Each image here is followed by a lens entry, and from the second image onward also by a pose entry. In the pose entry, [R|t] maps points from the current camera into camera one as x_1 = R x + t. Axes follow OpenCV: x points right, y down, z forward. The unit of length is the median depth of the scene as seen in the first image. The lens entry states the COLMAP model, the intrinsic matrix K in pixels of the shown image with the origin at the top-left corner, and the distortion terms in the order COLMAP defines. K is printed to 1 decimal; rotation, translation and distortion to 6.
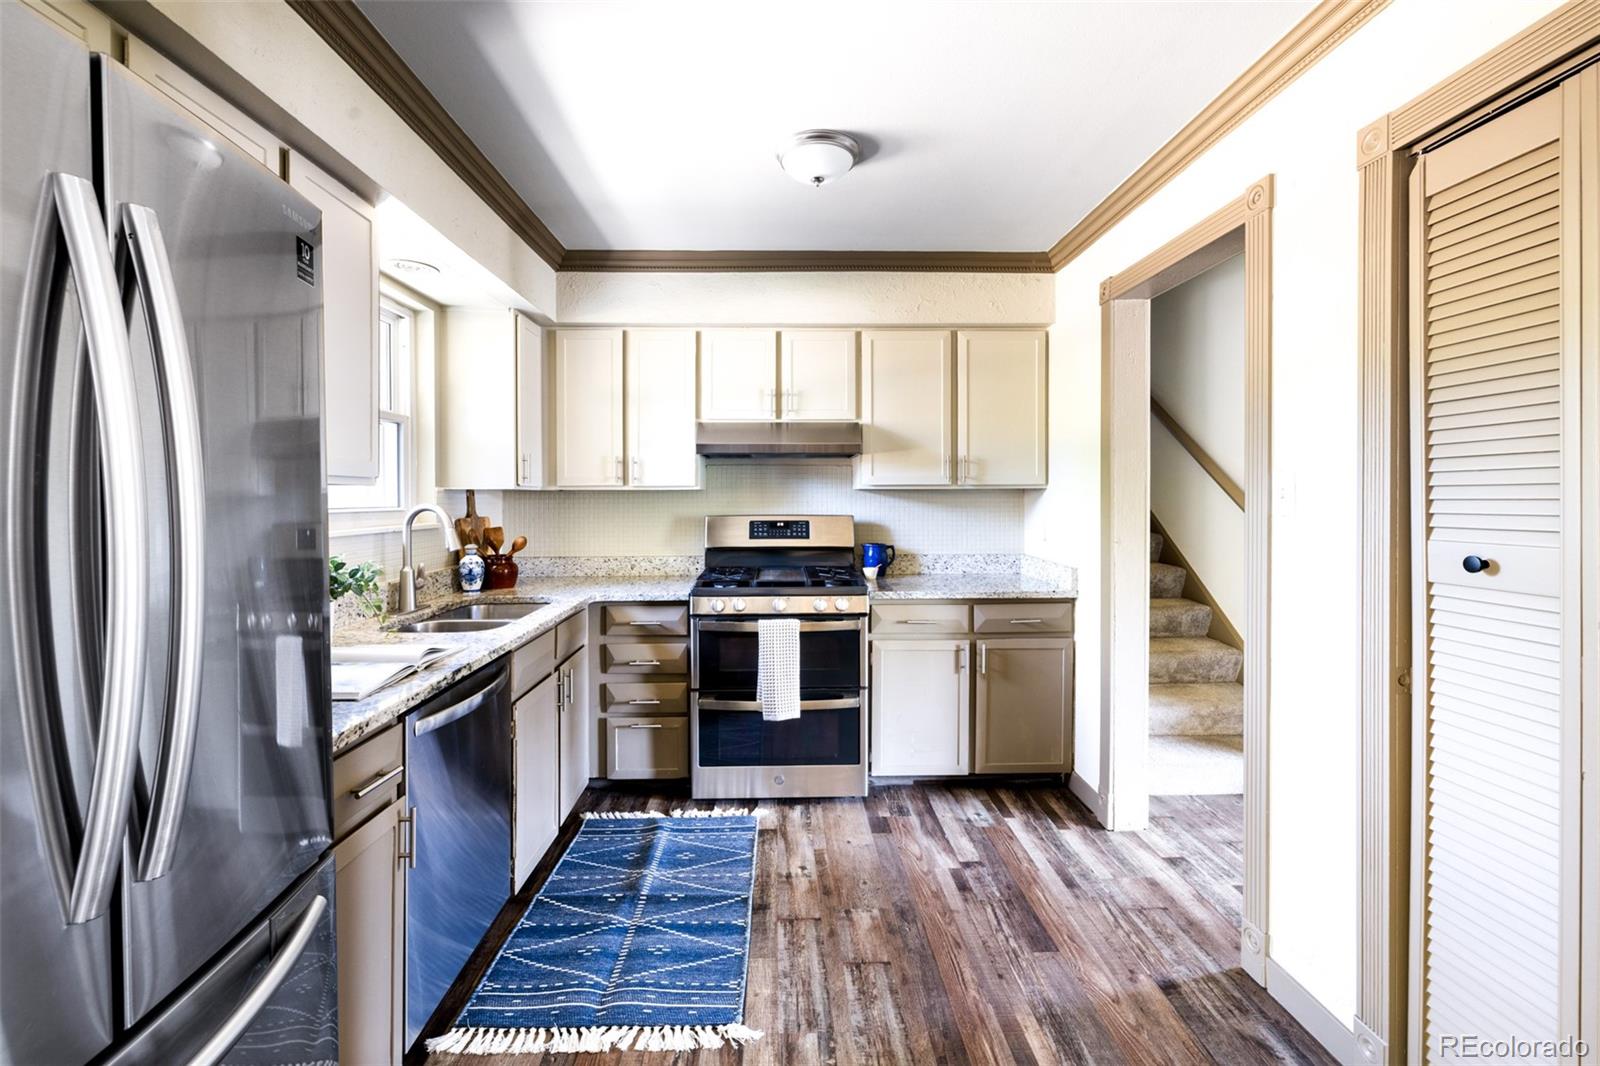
lens RADIAL K [[685.4, 0, 797.9], [0, 685.4, 514.4], [0, 0, 1]] dist [0.003923, 0.000584]
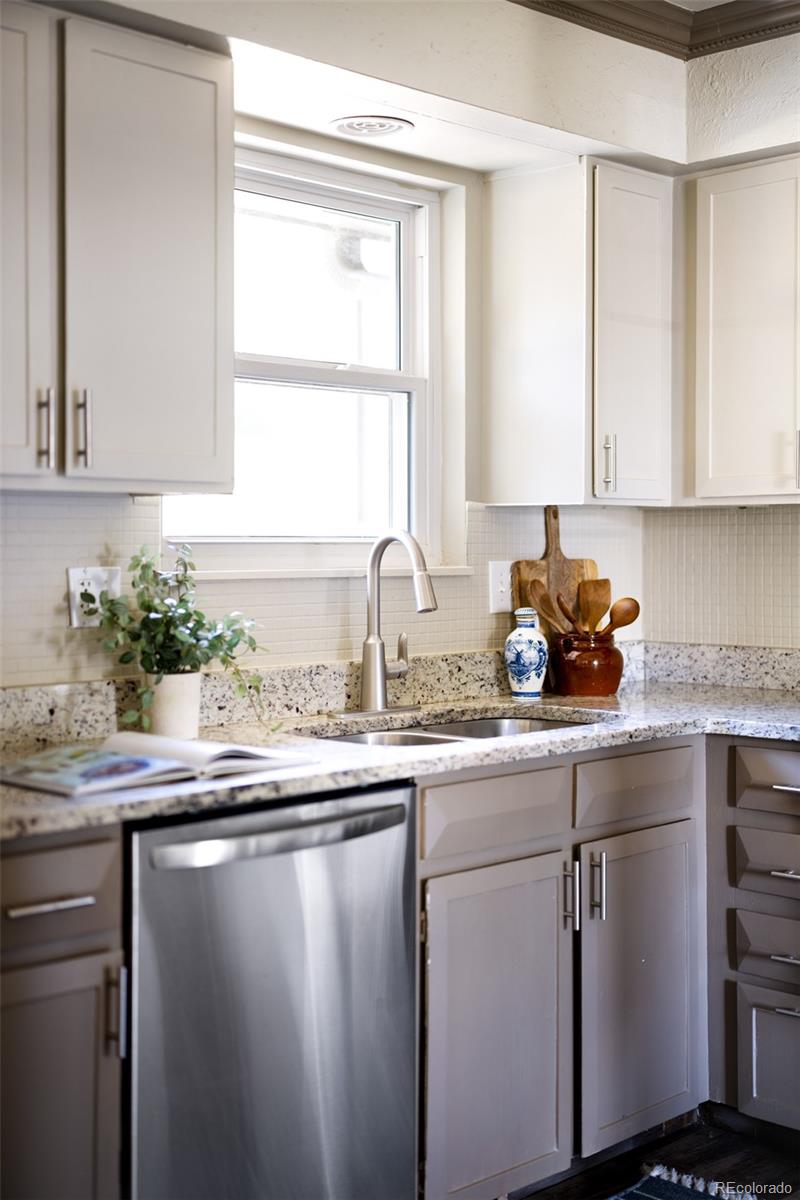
lens RADIAL K [[1654.4, 0, 409.7], [0, 1654.4, 572.3], [0, 0, 1]] dist [0.073662, 0.000000]
pose [[0.694761, 0.014698, -0.719091, 0.399755], [-0.019064, 0.999816, 0.002017, 0.015382], [0.718988, 0.012308, 0.694913, 0.031958]]
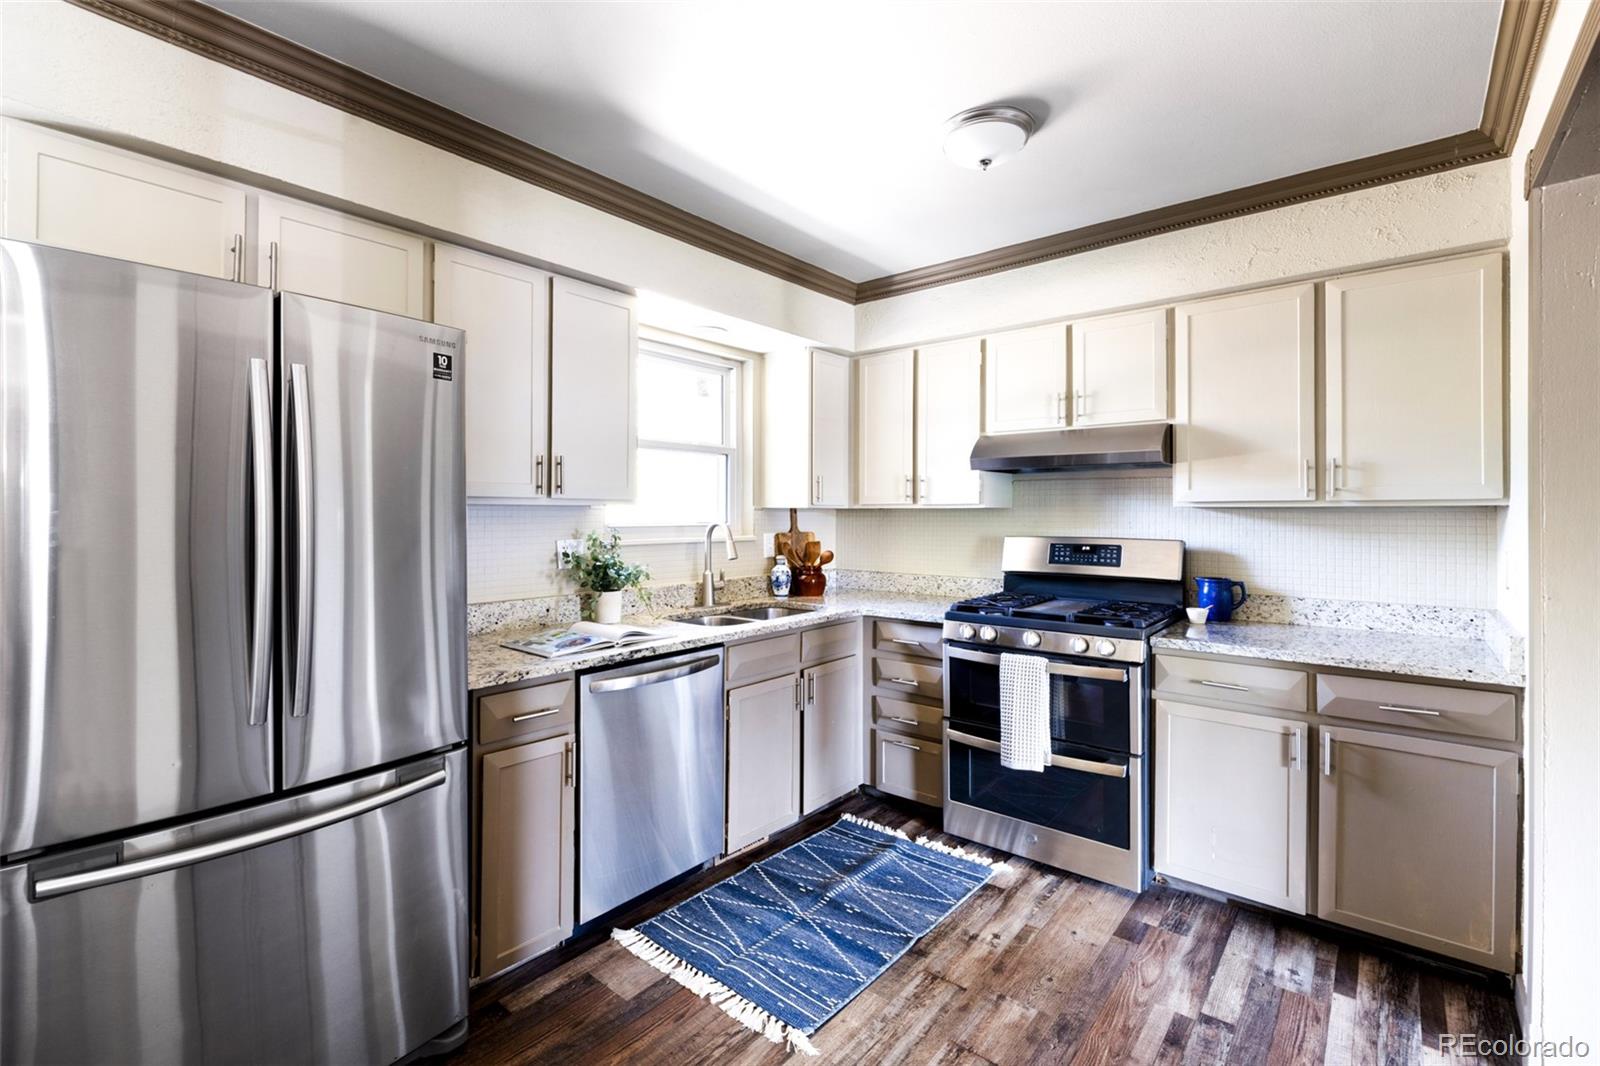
lens RADIAL K [[724.1, 0, 798.5], [0, 724.1, 523.2], [0, 0, 1]] dist [-0.004345, 0.001773]
pose [[0.750408, 0.013392, -0.660839, 0.357077], [-0.021532, 0.999759, -0.004190, -0.006308], [0.660624, 0.017373, 0.750516, 0.103779]]
